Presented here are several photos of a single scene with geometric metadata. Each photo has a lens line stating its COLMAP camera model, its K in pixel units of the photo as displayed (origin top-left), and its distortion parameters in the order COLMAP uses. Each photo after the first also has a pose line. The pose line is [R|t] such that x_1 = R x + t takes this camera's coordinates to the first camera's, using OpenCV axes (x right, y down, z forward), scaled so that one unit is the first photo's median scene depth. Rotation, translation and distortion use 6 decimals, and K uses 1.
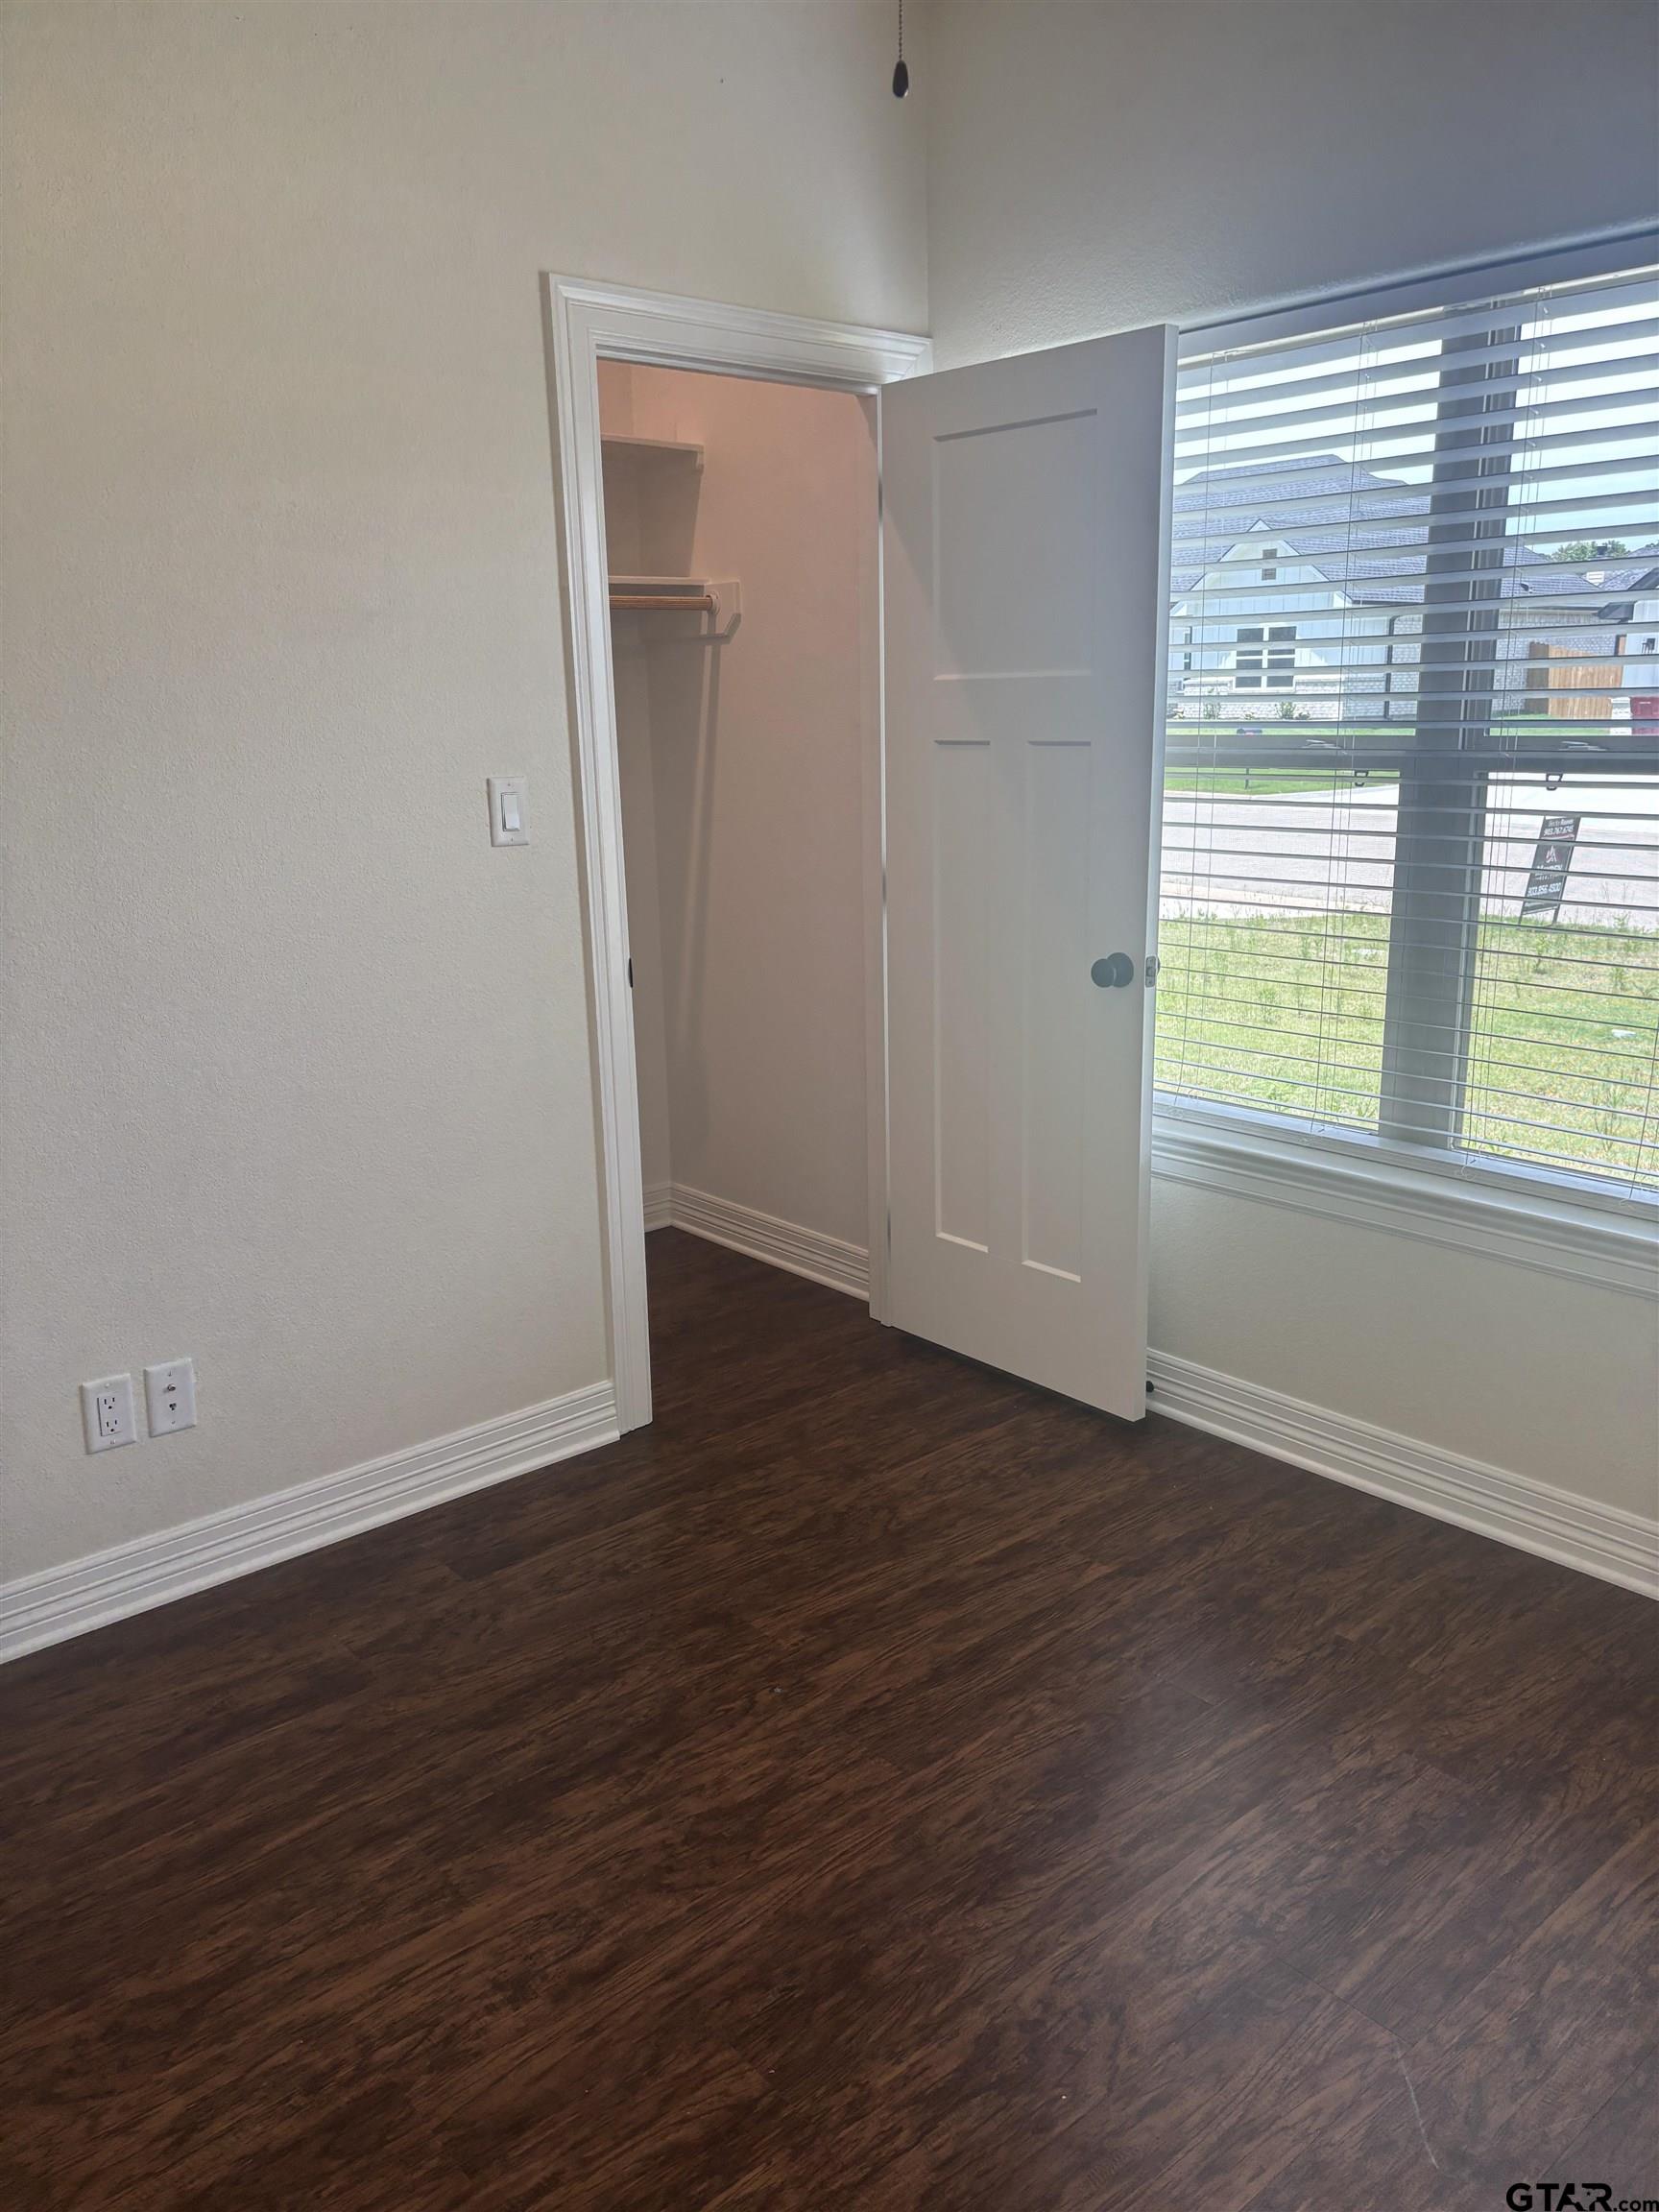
lens RADIAL K [[1728.9, 0, 829.5], [0, 1728.9, 1106.0], [0, 0, 1]] dist [0.015026, -0.002691]
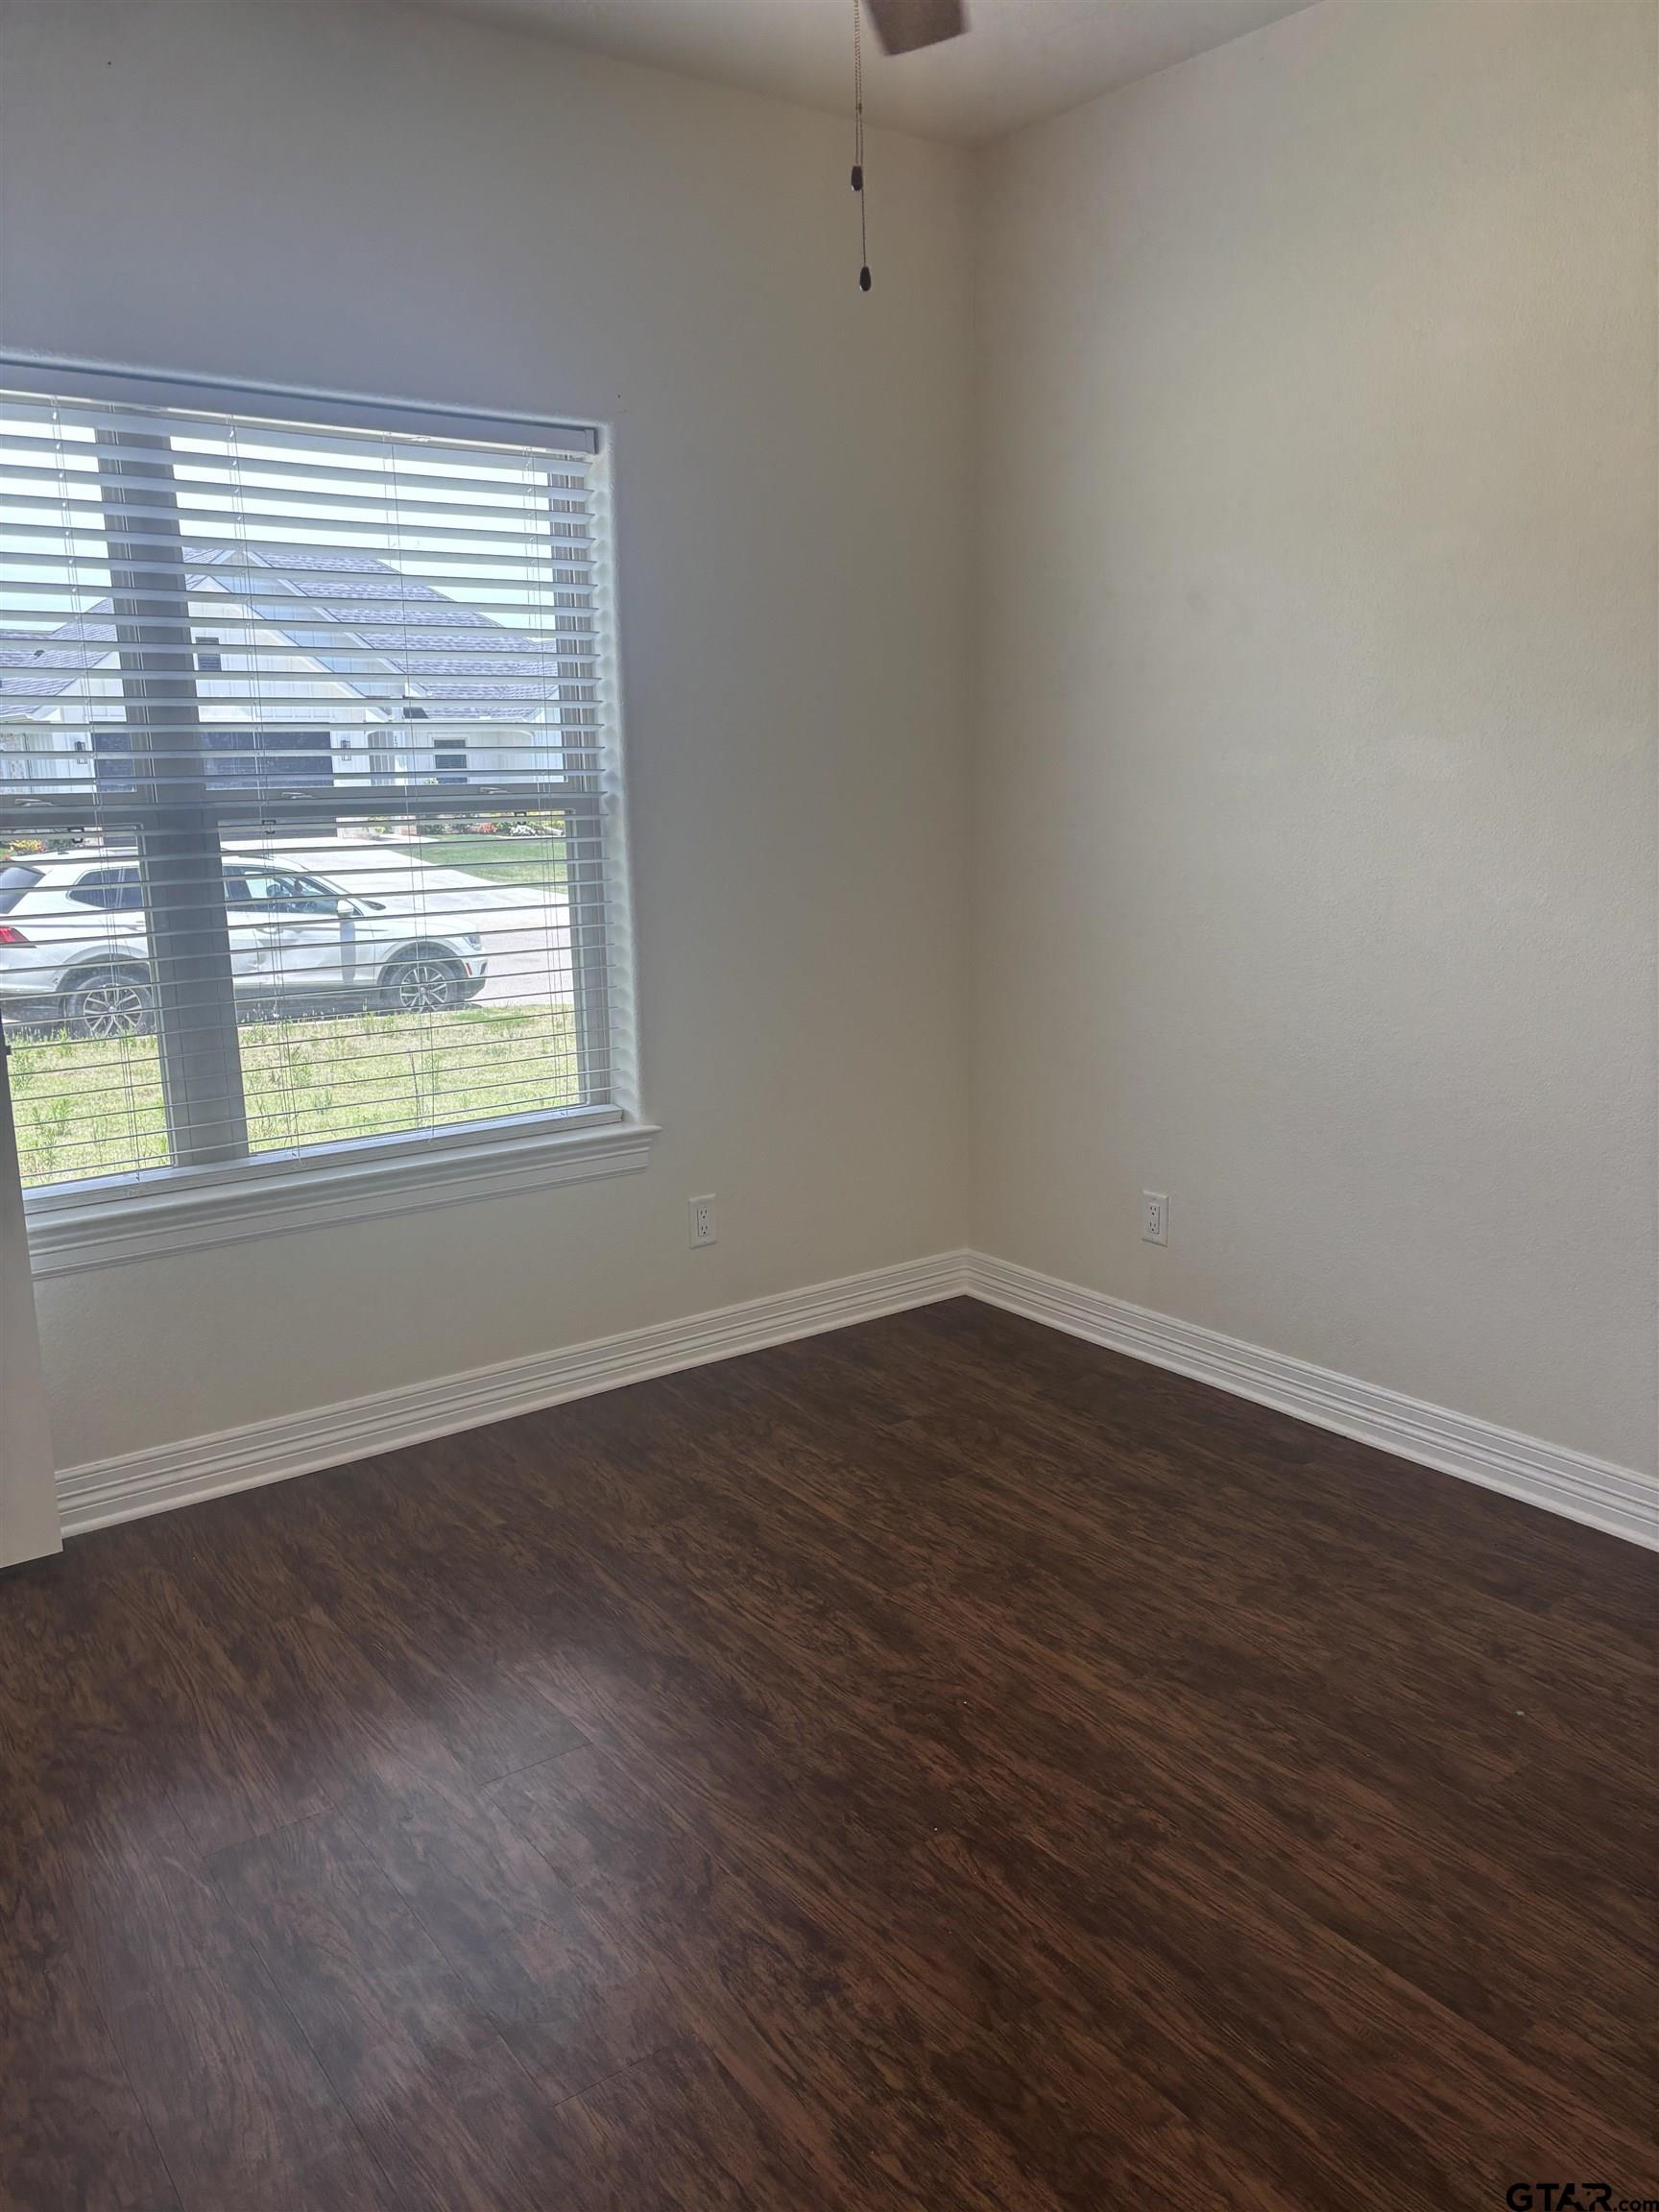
lens RADIAL K [[1667.0, 0, 842.3], [0, 1667.0, 1132.6], [0, 0, 1]] dist [0.010084, 0.013924]
pose [[0.072496, -0.199955, 0.977119, -0.980462], [0.261055, 0.949347, 0.174903, -0.118336], [-0.962598, 0.242402, 0.121023, 0.722687]]
